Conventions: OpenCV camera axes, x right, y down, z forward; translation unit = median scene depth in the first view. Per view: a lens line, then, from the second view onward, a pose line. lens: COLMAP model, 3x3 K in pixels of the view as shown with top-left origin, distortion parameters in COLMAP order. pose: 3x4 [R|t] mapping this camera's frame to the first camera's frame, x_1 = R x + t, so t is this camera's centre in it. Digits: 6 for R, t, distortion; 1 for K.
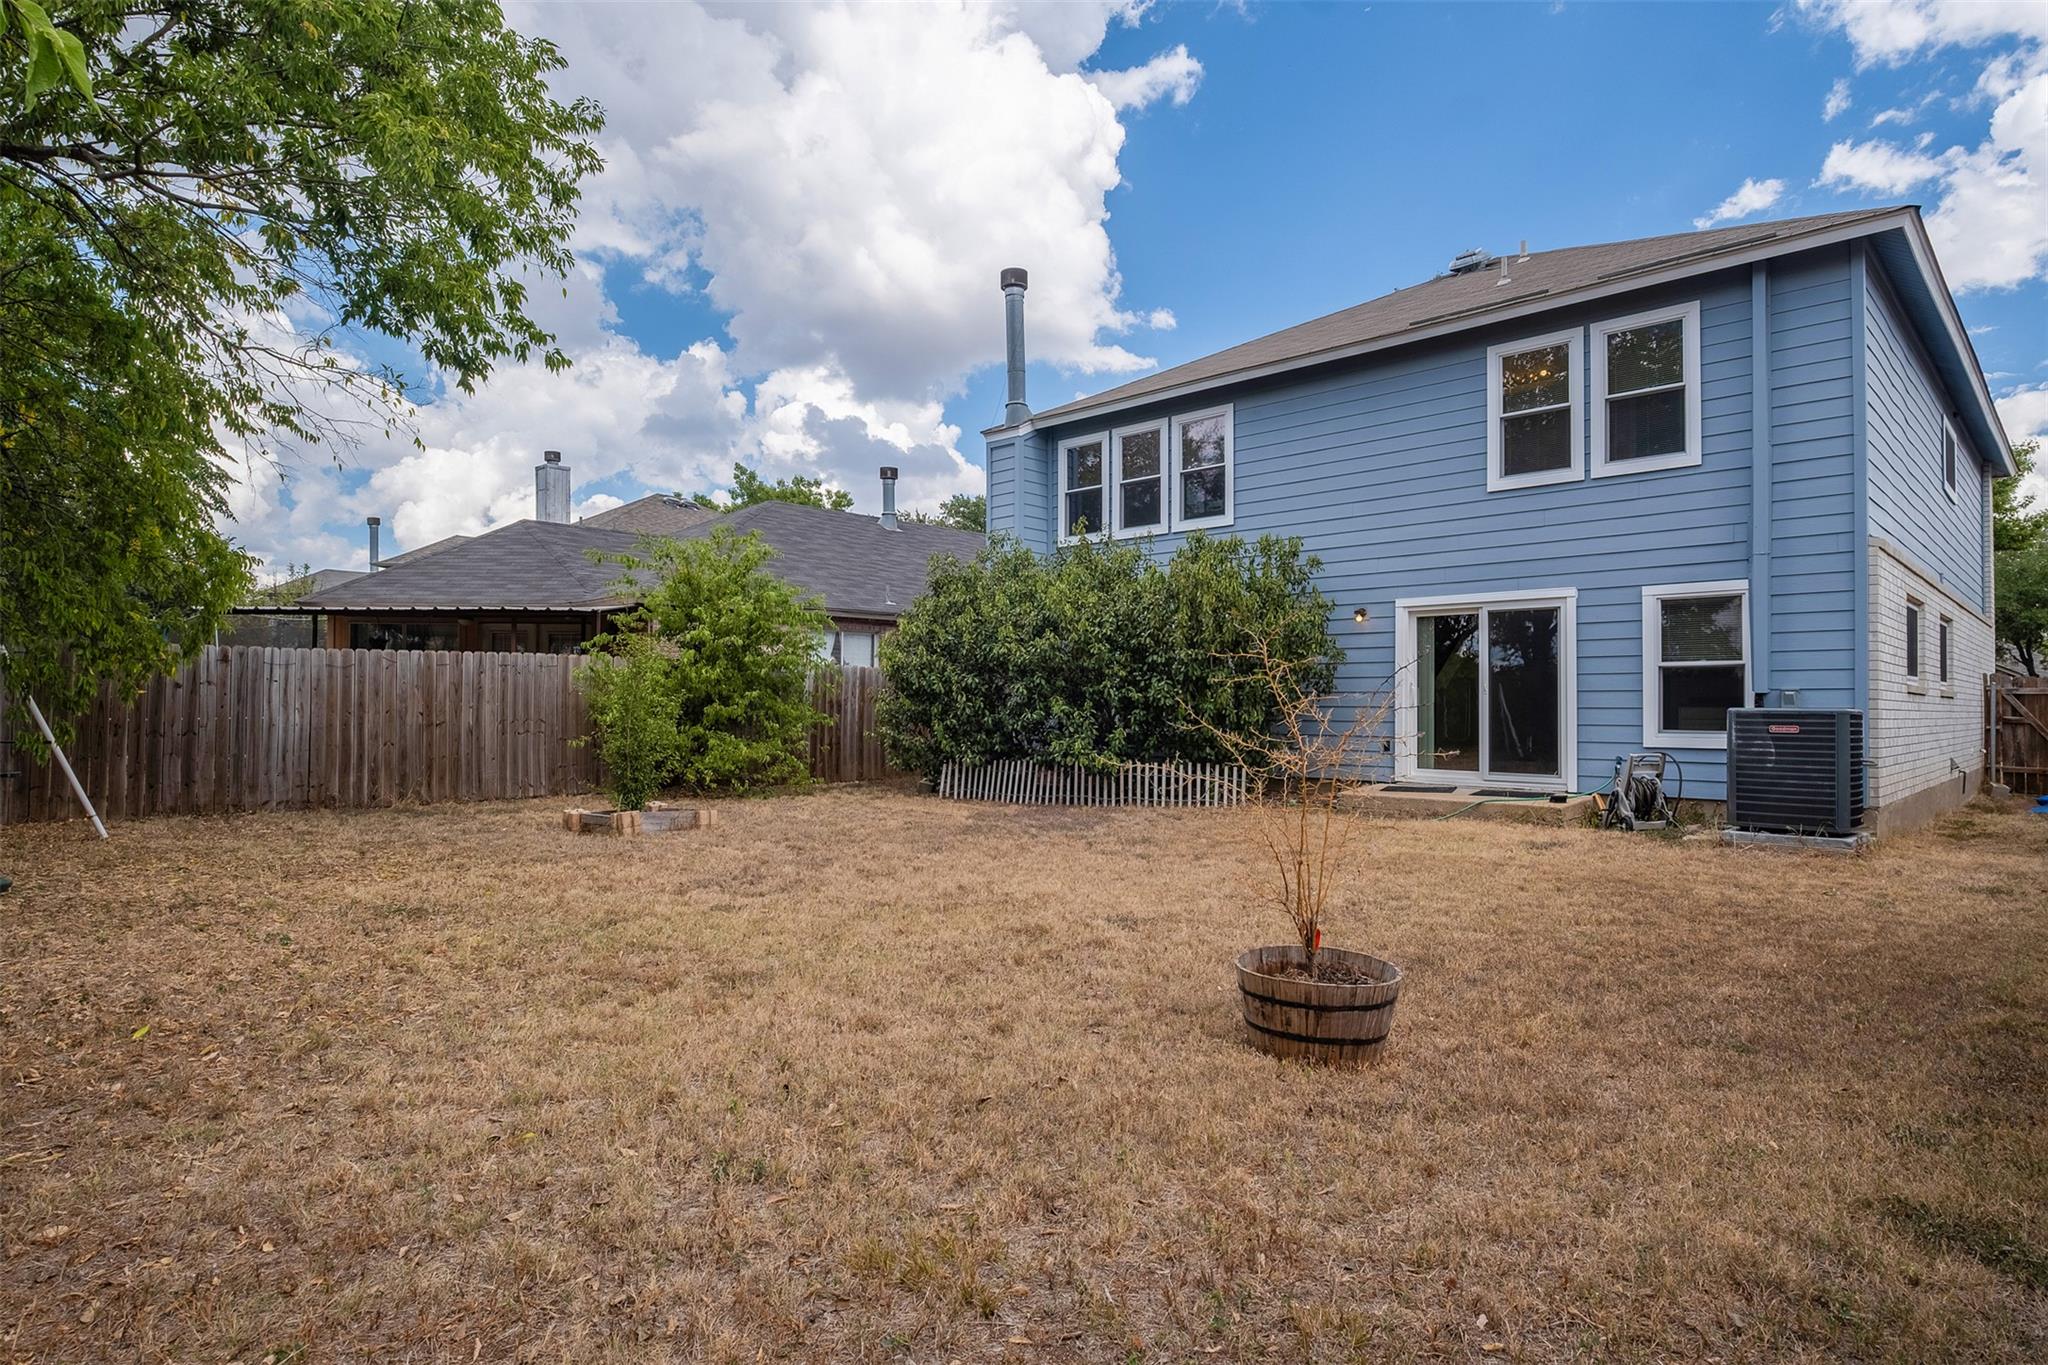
lens RADIAL K [[1120.2, 0, 995.9], [0, 1120.2, 682.9], [0, 0, 1]] dist [0.003764, 0.000781]
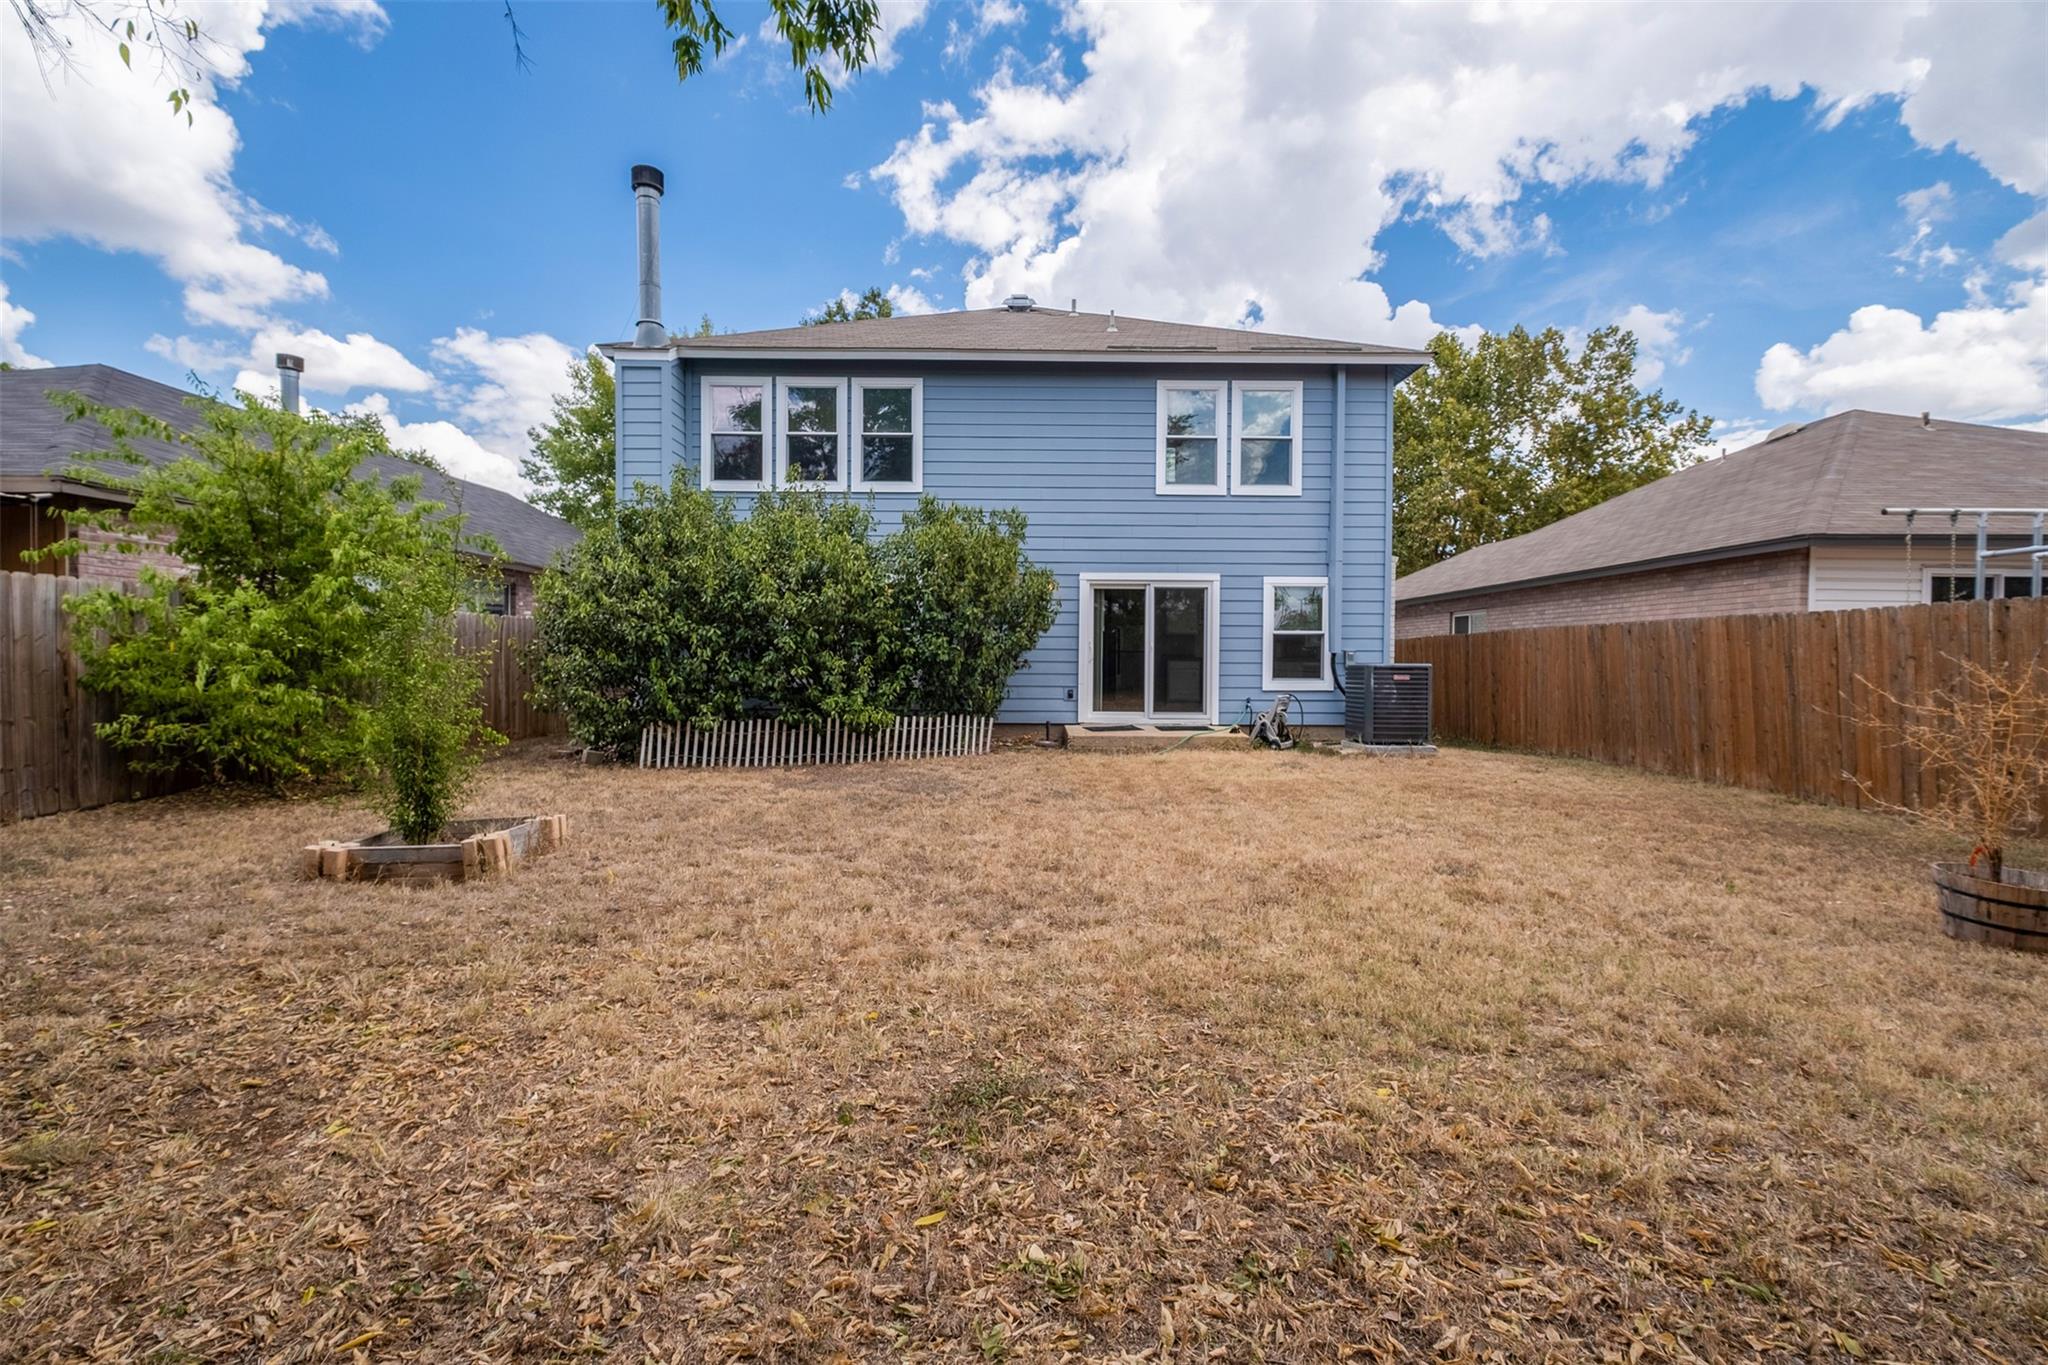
lens RADIAL K [[894.2, 0, 1023.1], [0, 894.2, 671.5], [0, 0, 1]] dist [0.003247, -0.005118]
pose [[0.702590, -0.006727, 0.711563, -0.394584], [-0.017223, 0.999502, 0.026455, 0.007682], [-0.711386, -0.030842, 0.702124, 0.382574]]
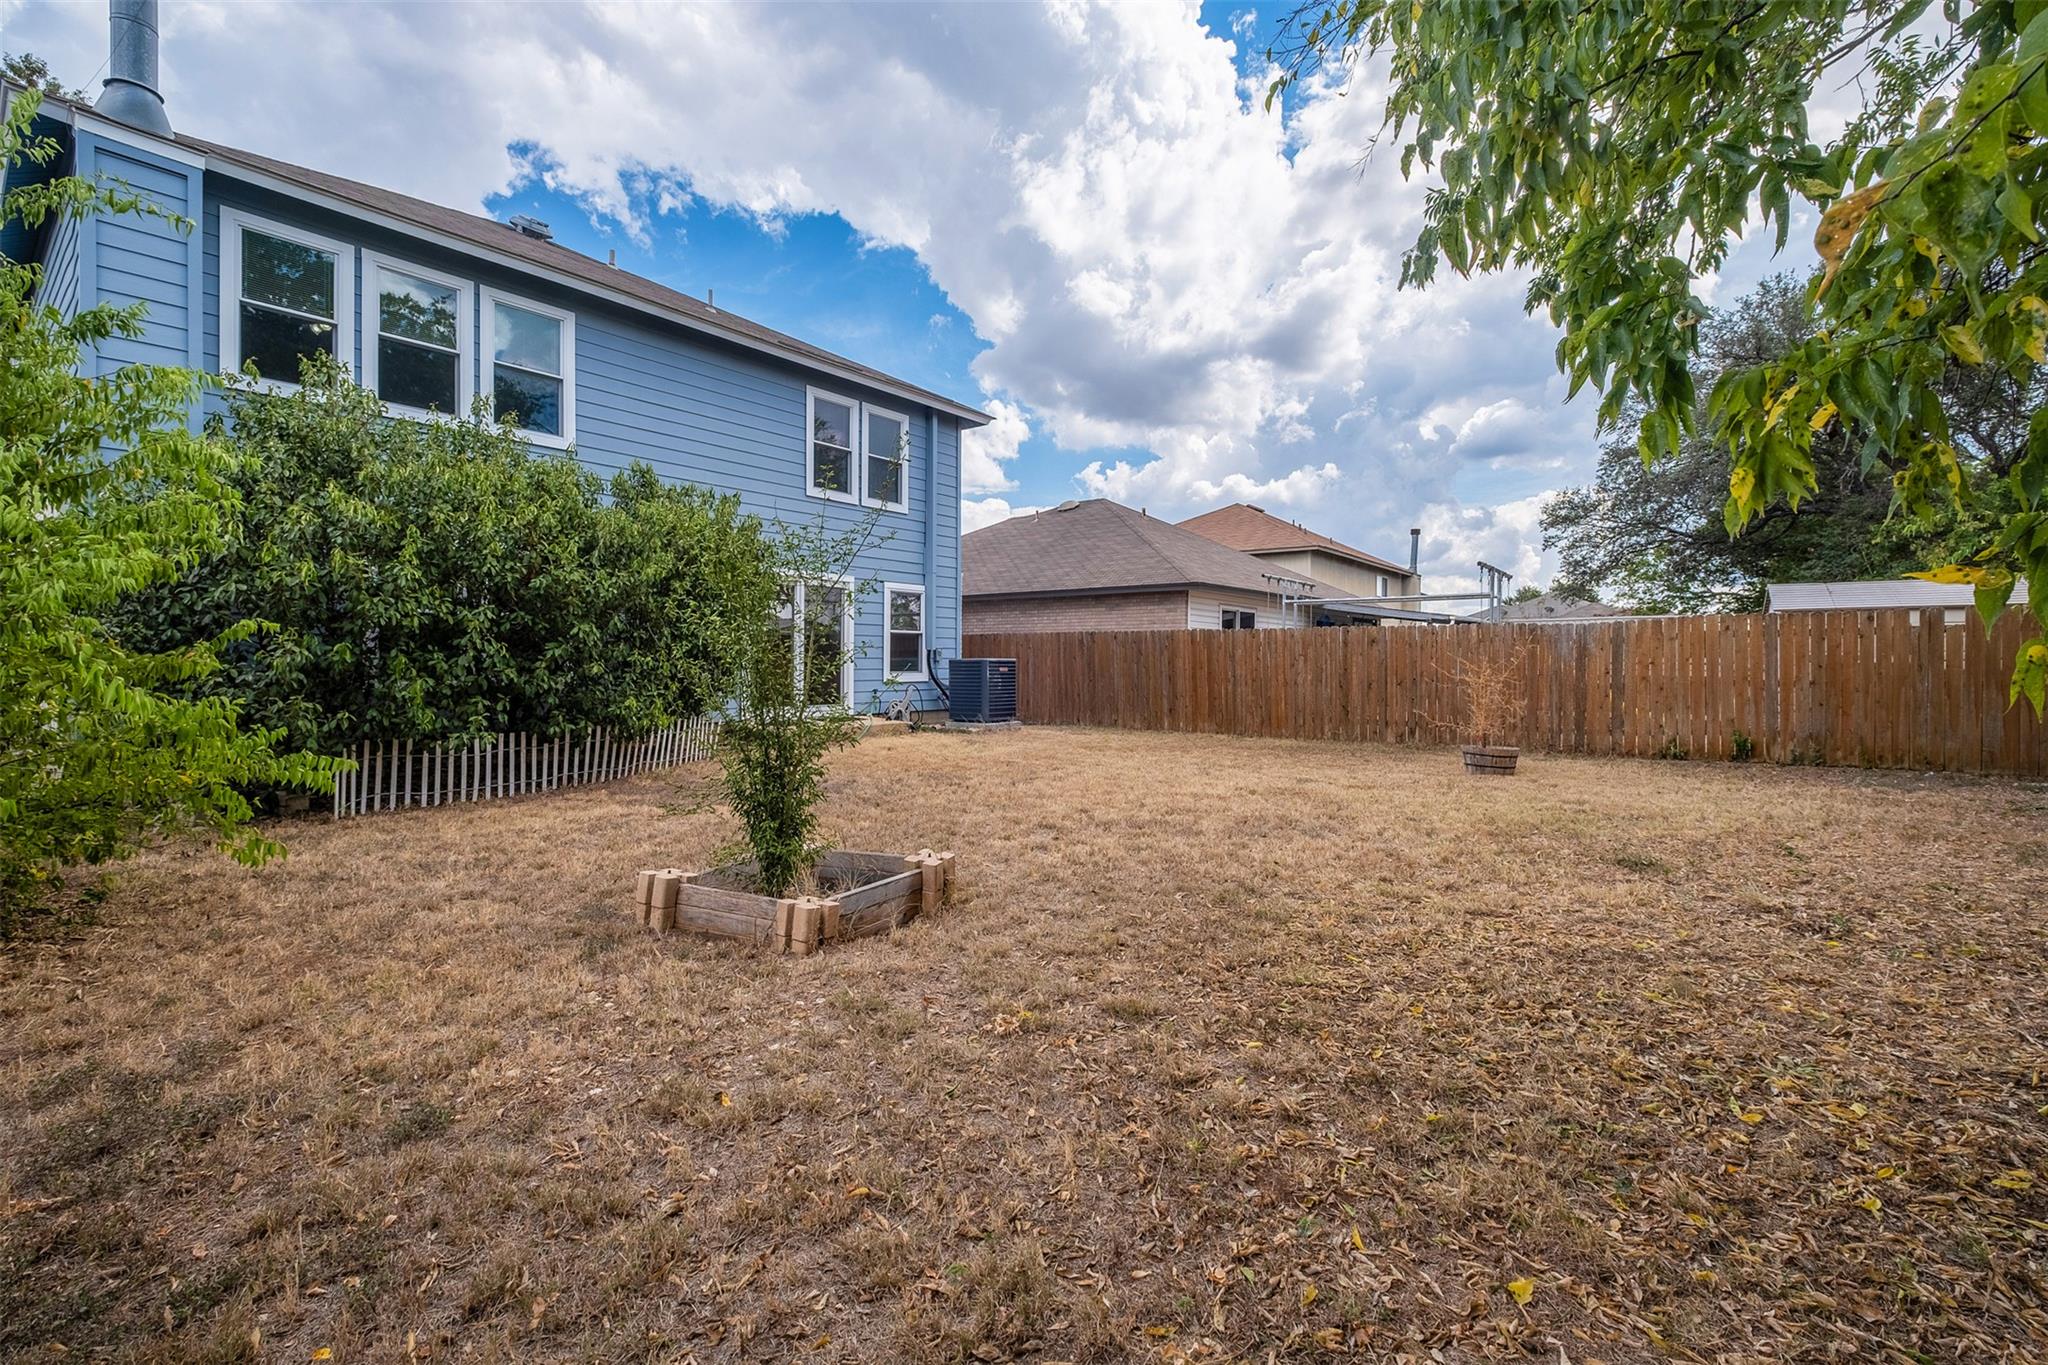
lens RADIAL K [[892.7, 0, 1036.2], [0, 892.7, 669.1], [0, 0, 1]] dist [0.001335, -0.005737]
pose [[-0.136965, -0.011569, 0.990508, -0.642347], [-0.023182, 0.999695, 0.008471, 0.019853], [-0.990305, -0.021802, -0.137191, 0.866427]]
